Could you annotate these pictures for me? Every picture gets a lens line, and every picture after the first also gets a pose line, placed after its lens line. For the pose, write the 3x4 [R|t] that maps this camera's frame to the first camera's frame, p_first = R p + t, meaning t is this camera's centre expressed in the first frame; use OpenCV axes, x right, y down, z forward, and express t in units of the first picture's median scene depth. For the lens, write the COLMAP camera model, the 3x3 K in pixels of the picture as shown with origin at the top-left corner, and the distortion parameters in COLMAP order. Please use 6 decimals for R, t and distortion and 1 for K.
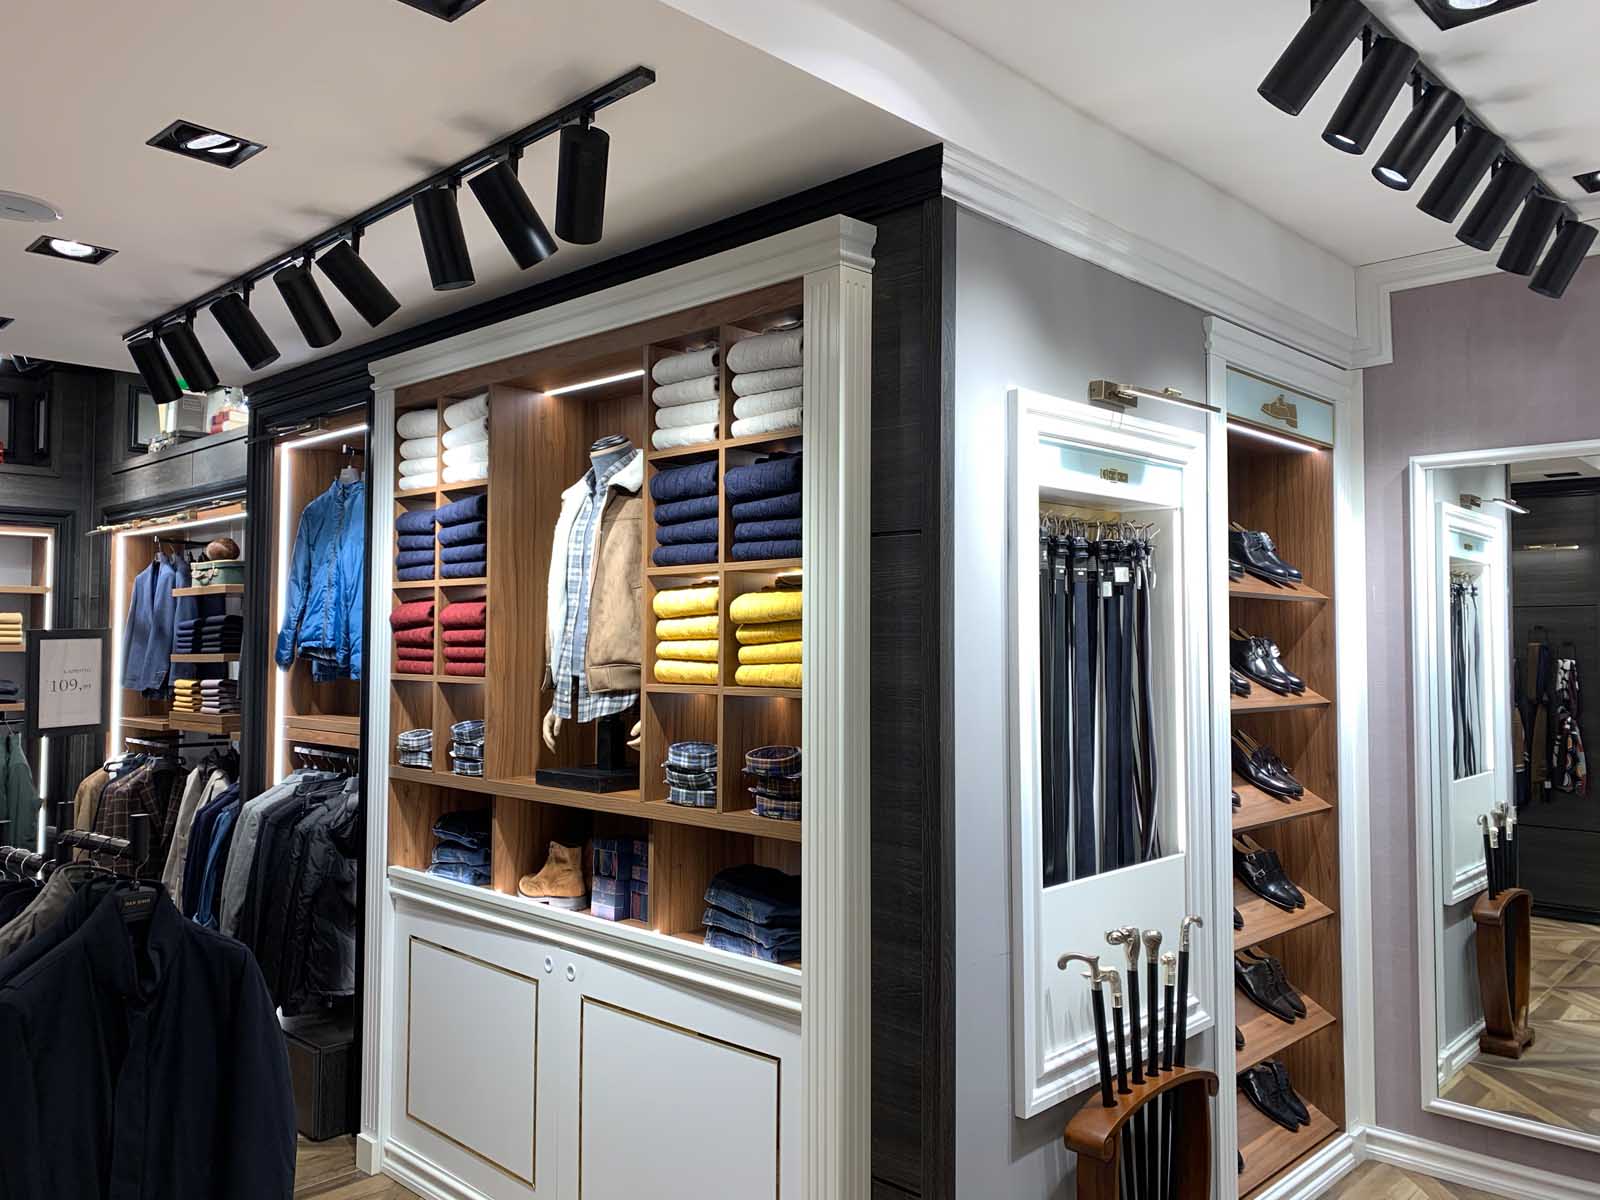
lens RADIAL K [[1209.2, 0, 799.3], [0, 1209.2, 583.5], [0, 0, 1]] dist [0.061880, -0.071618]
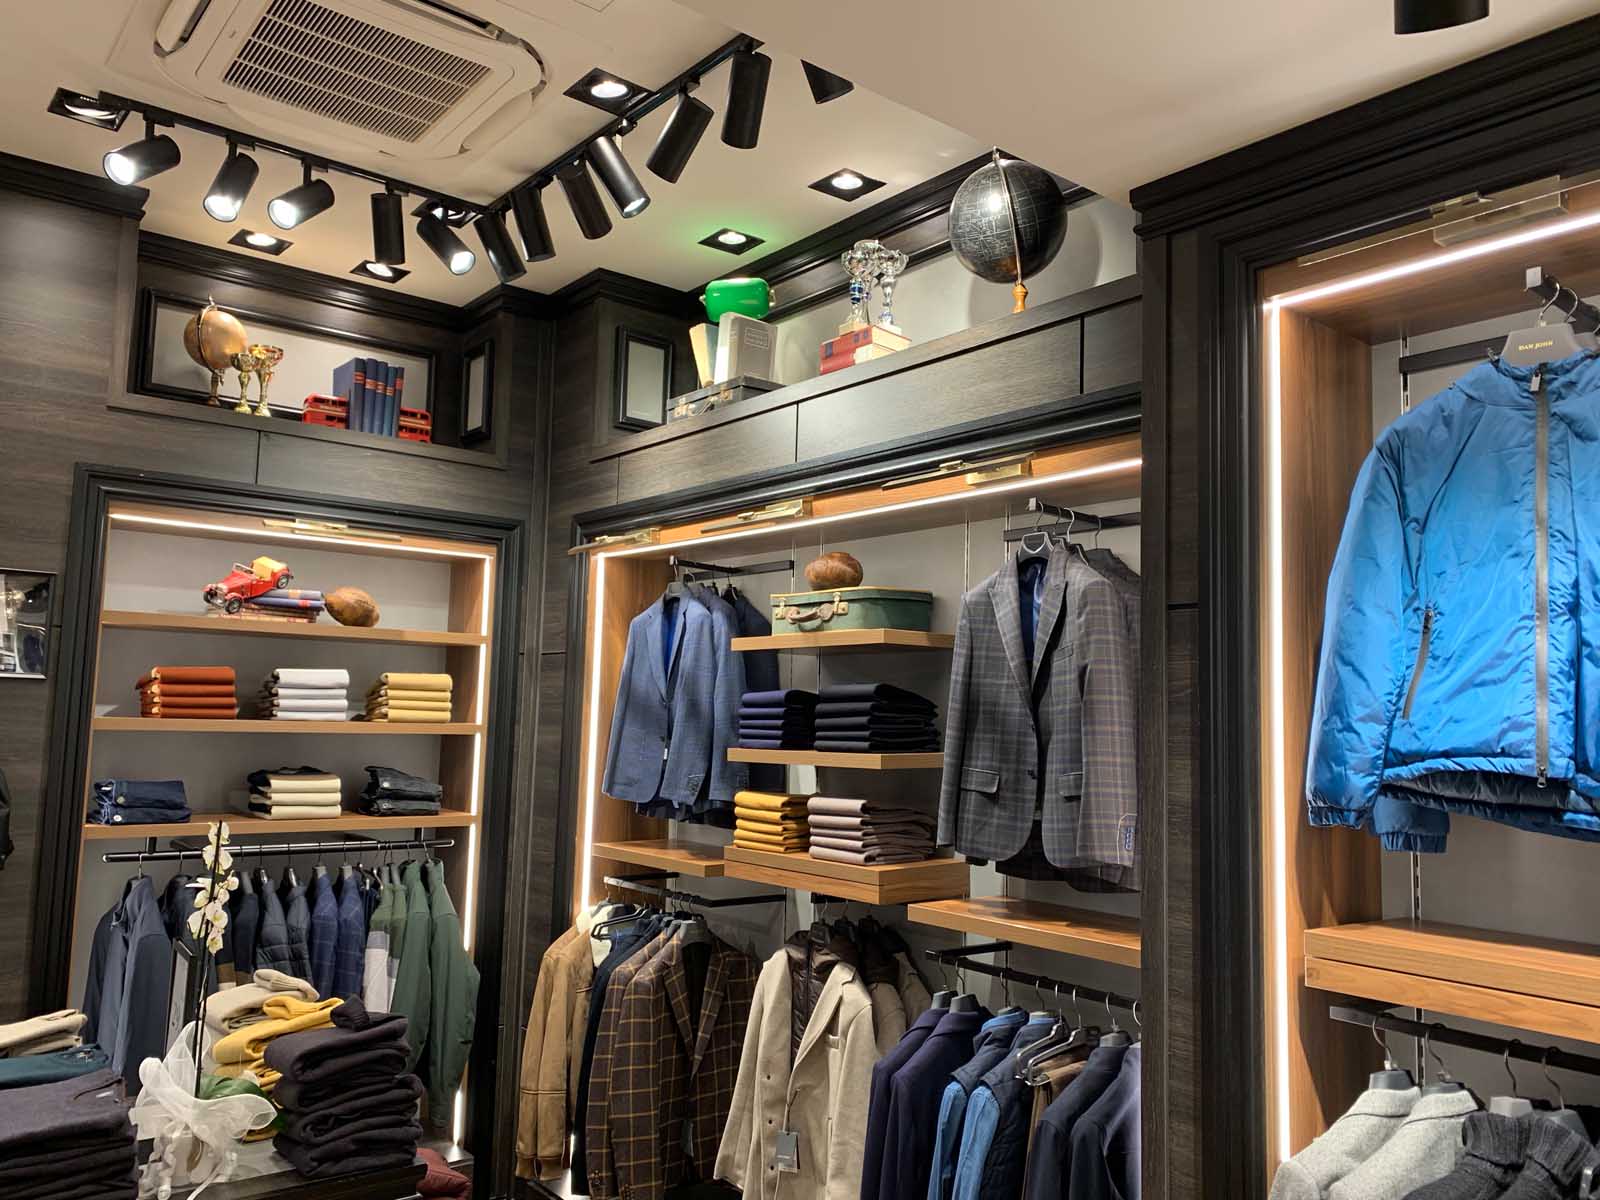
lens RADIAL K [[1246.7, 0, 800.0], [0, 1246.7, 600.0], [0, 0, 1]] dist [0.107478, -0.079947]
pose [[0.991111, 0.016888, -0.131962, -0.374770], [-0.024141, 0.998273, -0.053554, 0.016555], [0.130830, 0.056264, 0.989807, 0.375129]]
